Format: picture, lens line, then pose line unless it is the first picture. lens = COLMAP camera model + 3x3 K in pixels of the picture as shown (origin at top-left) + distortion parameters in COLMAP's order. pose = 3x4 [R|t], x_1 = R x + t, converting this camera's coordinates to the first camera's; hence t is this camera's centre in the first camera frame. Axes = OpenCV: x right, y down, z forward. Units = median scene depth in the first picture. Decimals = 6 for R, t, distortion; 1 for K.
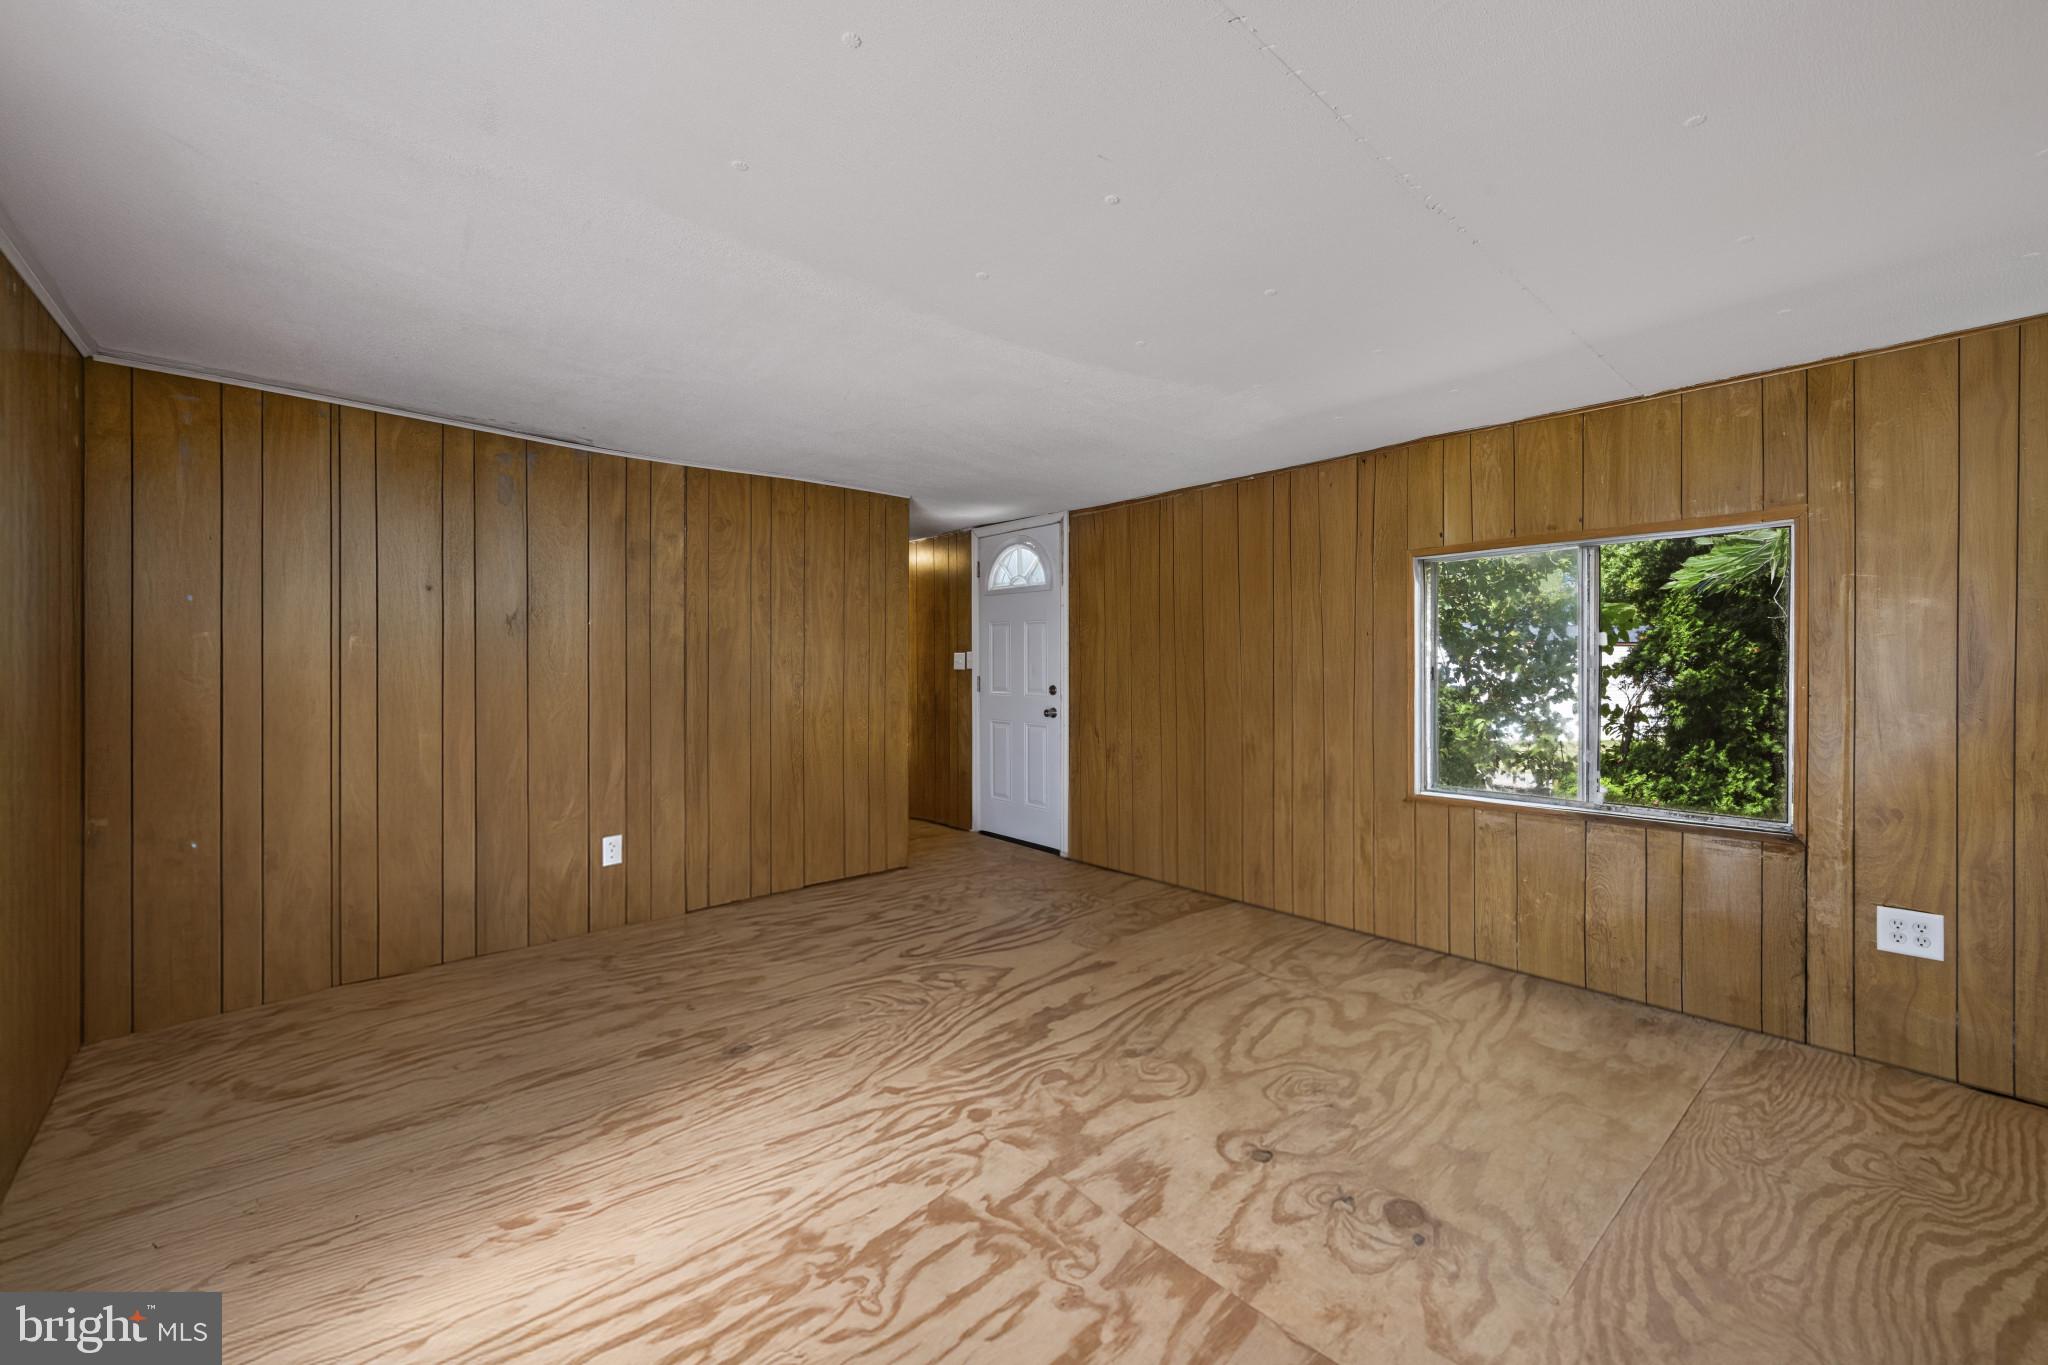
lens RADIAL K [[819.9, 0, 1003.7], [0, 819.9, 668.7], [0, 0, 1]] dist [-0.002292, -0.000126]
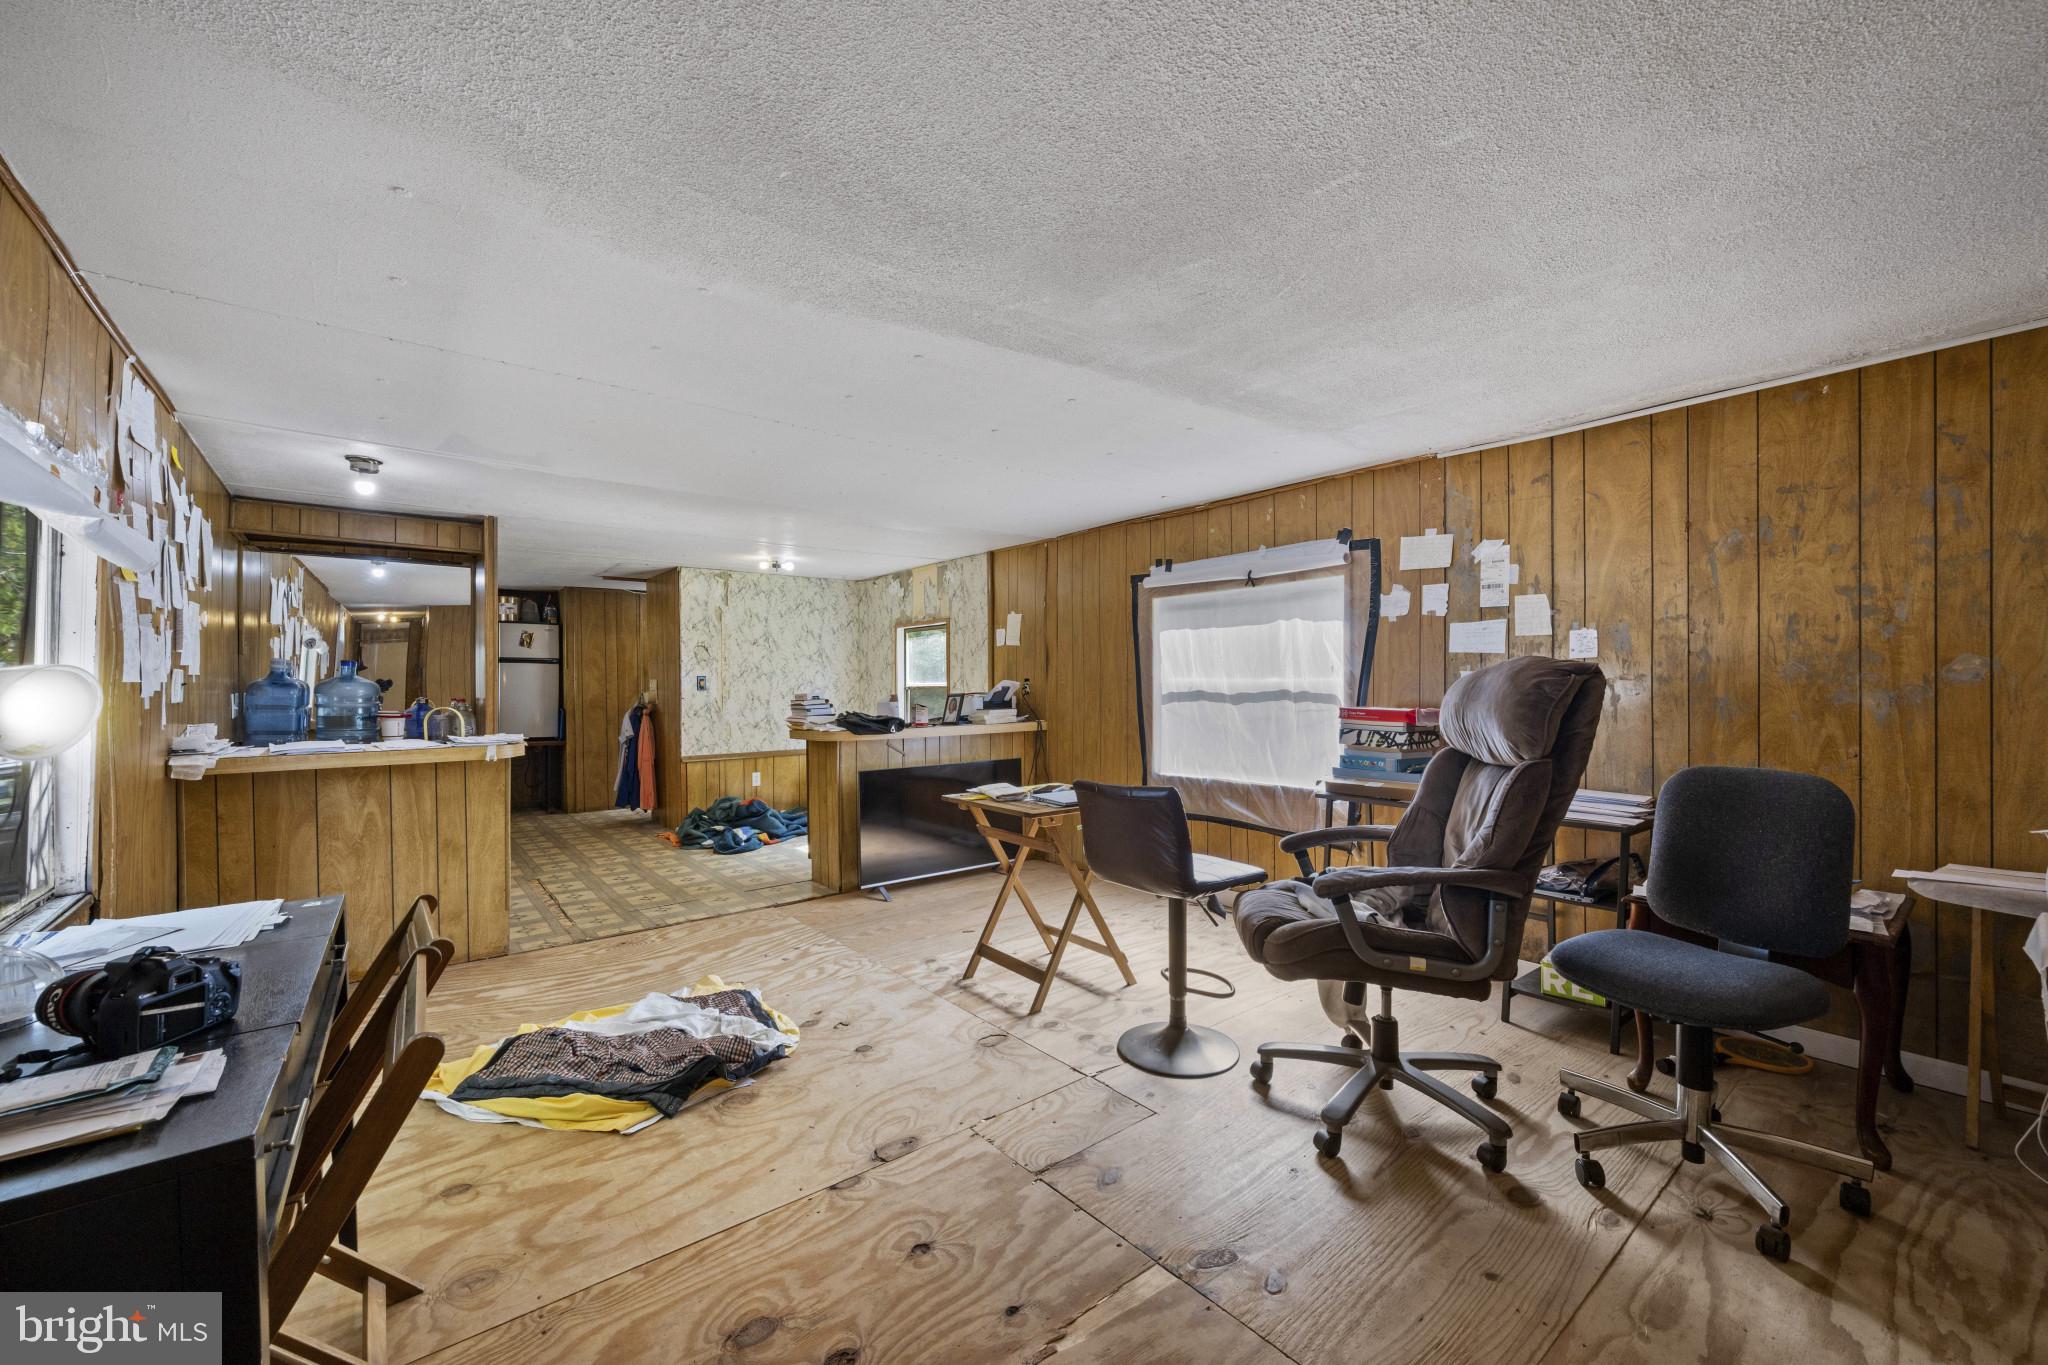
lens RADIAL K [[787.7, 0, 1031.3], [0, 787.7, 685.7], [0, 0, 1]] dist [0.000102, 0.000116]
pose [[-0.999946, 0.002845, 0.010037, 0.012540], [0.002858, 0.999995, 0.001306, -0.001257], [-0.010033, 0.001335, -0.999949, 1.121908]]
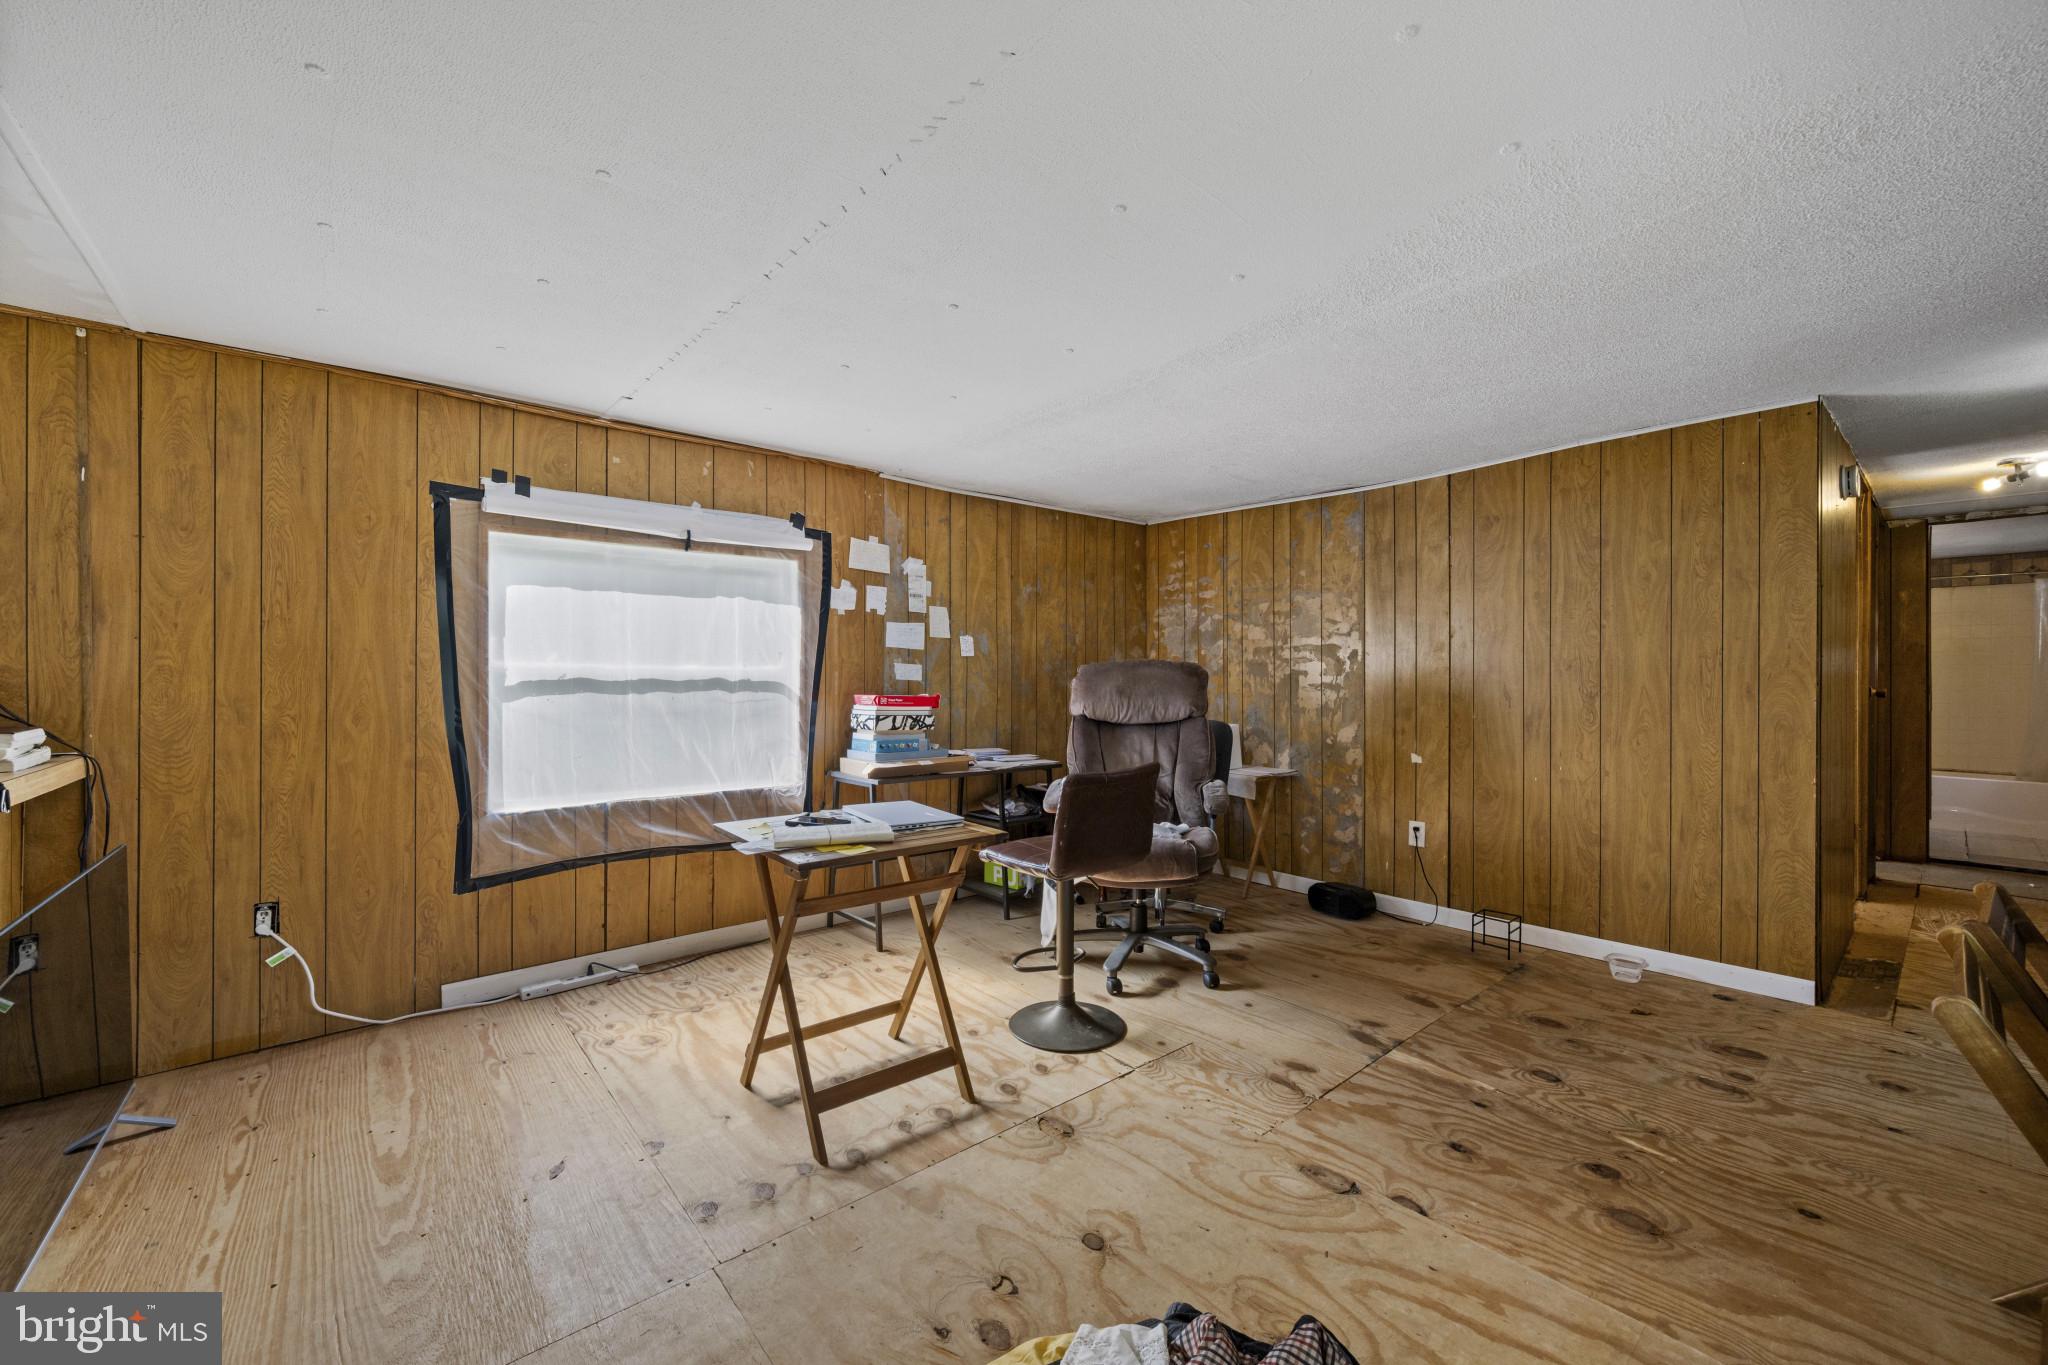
lens RADIAL K [[796.0, 0, 1021.4], [0, 796.0, 674.8], [0, 0, 1]] dist [-0.000305, -0.000102]
pose [[-0.009730, -0.007390, -0.999925, 0.560155], [-0.002824, 0.999969, -0.007363, 0.007274], [0.999949, 0.002752, -0.009750, 0.456855]]
